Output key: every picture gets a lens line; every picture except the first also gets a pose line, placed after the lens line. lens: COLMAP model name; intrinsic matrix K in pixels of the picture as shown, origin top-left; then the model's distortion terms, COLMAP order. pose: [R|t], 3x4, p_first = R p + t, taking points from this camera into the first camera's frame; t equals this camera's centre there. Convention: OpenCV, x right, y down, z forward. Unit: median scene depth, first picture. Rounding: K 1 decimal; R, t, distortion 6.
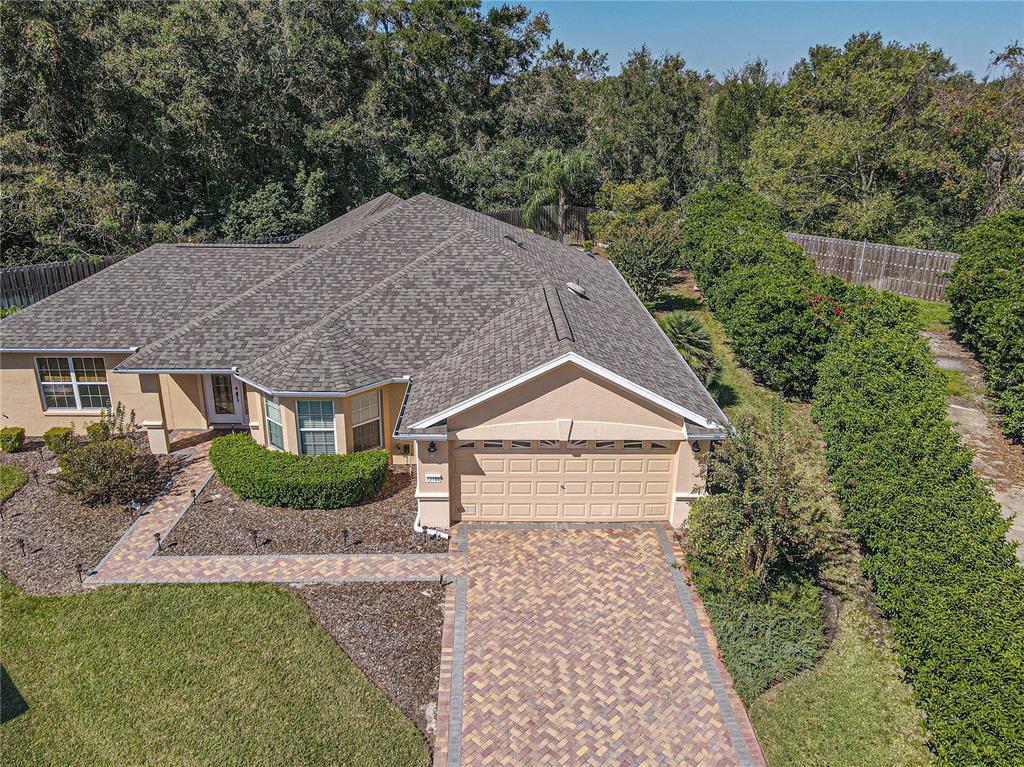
lens RADIAL K [[783.1, 0, 512.0], [0, 783.1, 383.5], [0, 0, 1]] dist [0.003617, 0.012735]
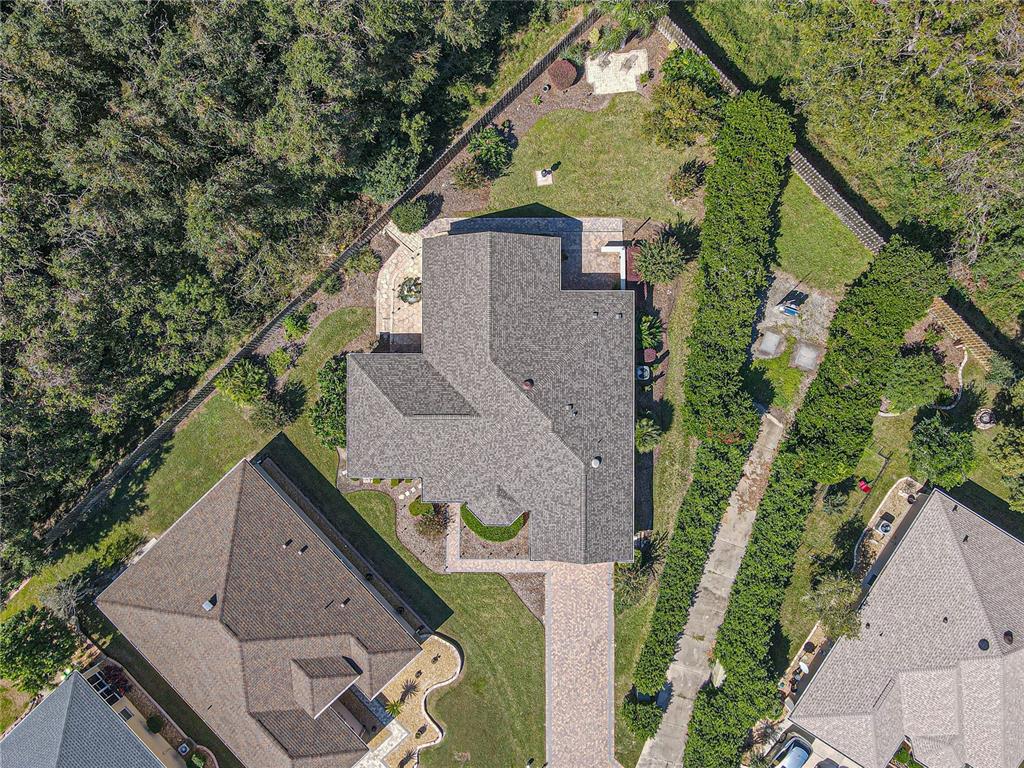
lens RADIAL K [[798.9, 0, 512.0], [0, 798.9, 384.0], [0, 0, 1]] dist [-0.009125, 0.009038]
pose [[0.998992, 0.028083, -0.035013, -0.095707], [0.023252, 0.343433, 0.938889, -2.549981], [0.038391, -0.938757, 0.342434, 0.400968]]
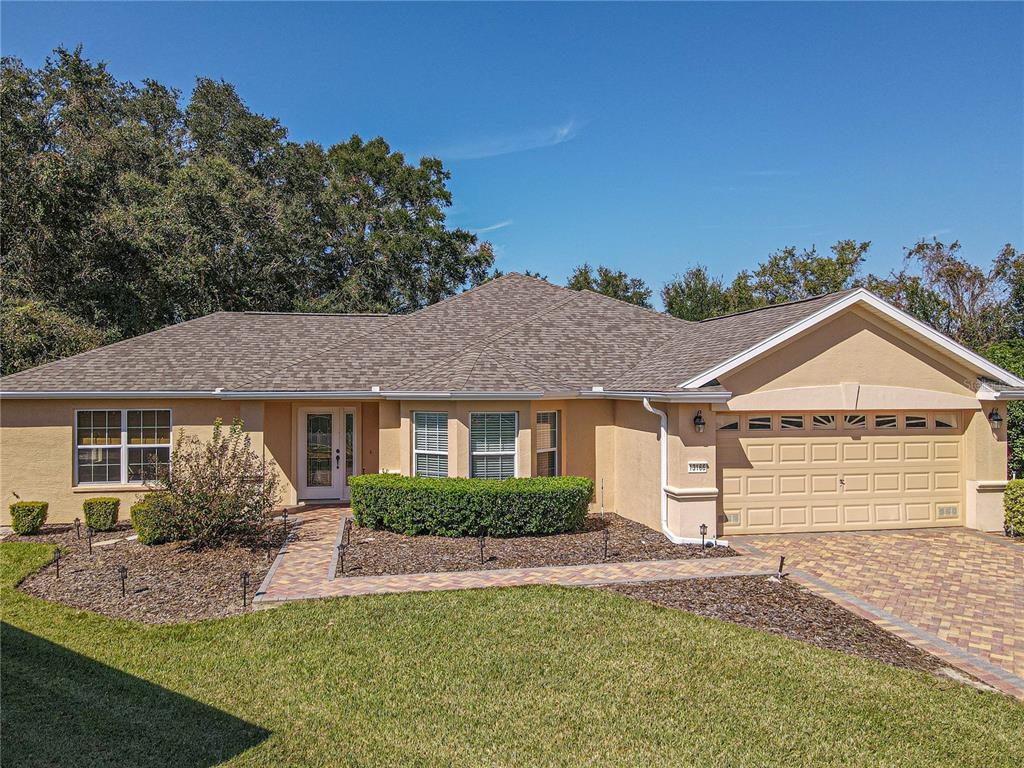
lens RADIAL K [[758.8, 0, 510.8], [0, 758.8, 386.1], [0, 0, 1]] dist [-0.000662, 0.026676]
pose [[0.985898, -0.013847, 0.166776, -0.317428], [0.070369, 0.938488, -0.338067, 0.224371], [-0.151836, 0.345035, 0.926227, 0.248264]]
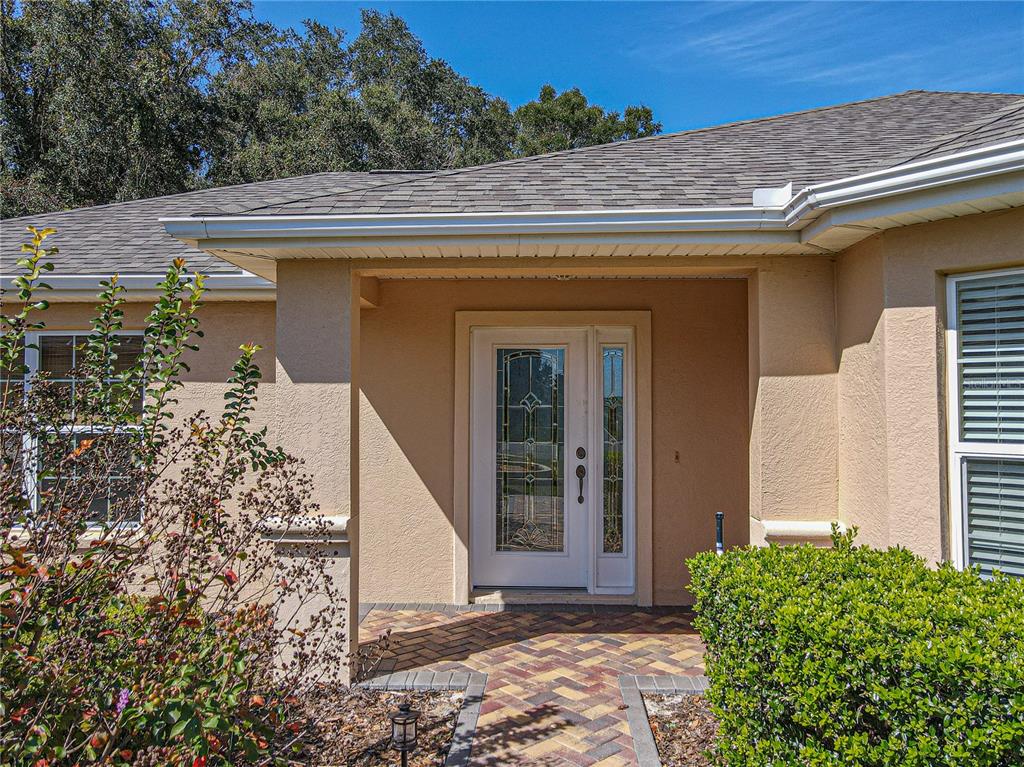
lens RADIAL K [[753.8, 0, 510.7], [0, 753.8, 386.4], [0, 0, 1]] dist [0.003794, 0.015054]
pose [[0.997673, -0.016151, -0.066242, -0.371537], [-0.009400, 0.929679, -0.368250, 0.086900], [0.067532, 0.368016, 0.927364, 0.765418]]
